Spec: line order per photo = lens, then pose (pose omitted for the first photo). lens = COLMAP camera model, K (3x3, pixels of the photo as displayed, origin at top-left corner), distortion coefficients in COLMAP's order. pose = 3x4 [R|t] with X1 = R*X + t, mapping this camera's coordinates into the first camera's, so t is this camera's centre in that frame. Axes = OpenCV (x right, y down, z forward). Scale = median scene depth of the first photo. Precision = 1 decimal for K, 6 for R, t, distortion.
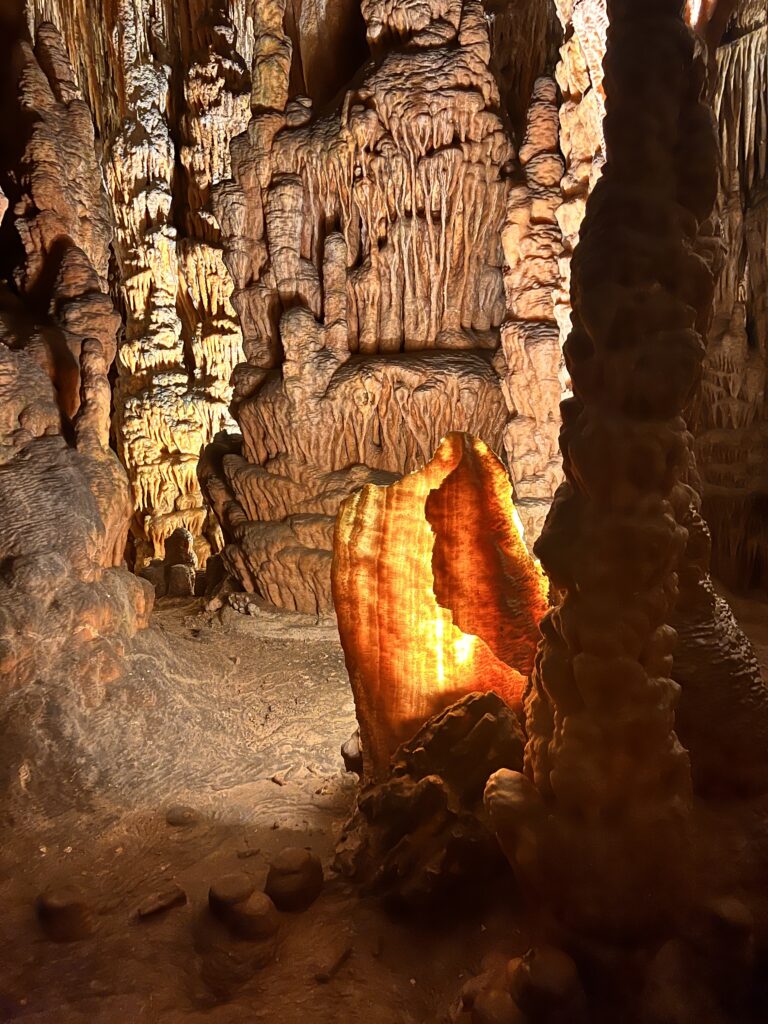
lens RADIAL K [[772.3, 0, 381.9], [0, 772.3, 512.3], [0, 0, 1]] dist [0.117041, 0.000470]
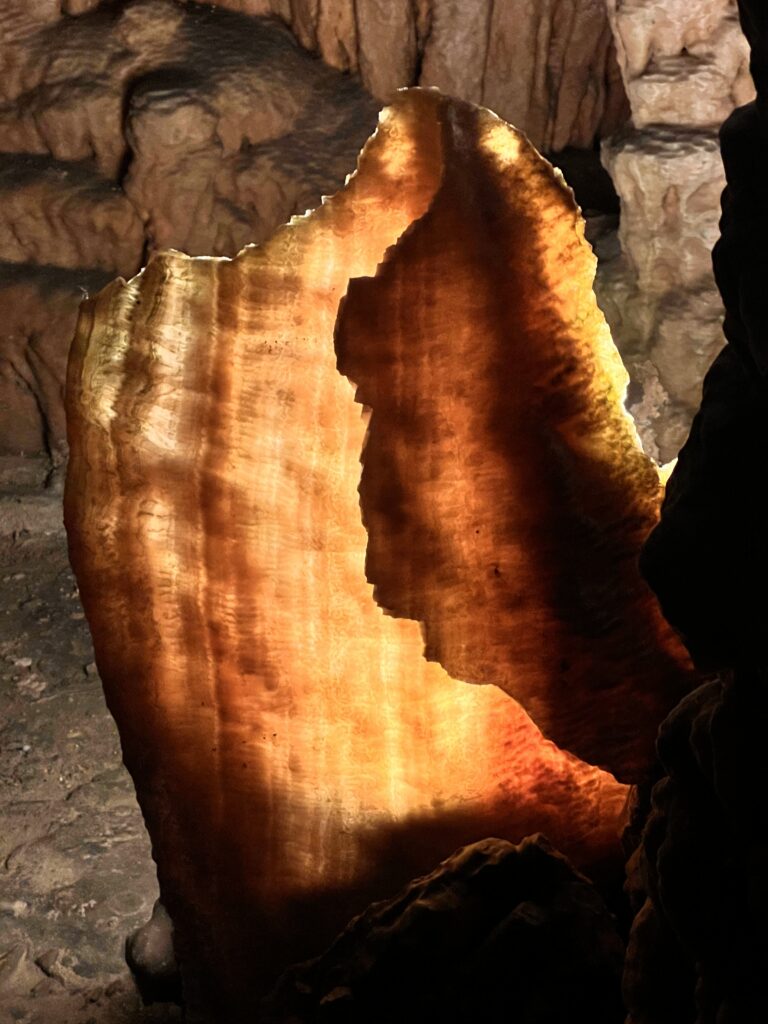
lens RADIAL K [[2312.0, 0, 385.9], [0, 2312.0, 512.0], [0, 0, 1]] dist [0.161017, 0.000000]
pose [[0.998153, -0.037592, 0.047726, 0.025954], [0.023674, 0.964150, 0.264301, -0.187328], [-0.055951, -0.262683, 0.963259, 0.017942]]
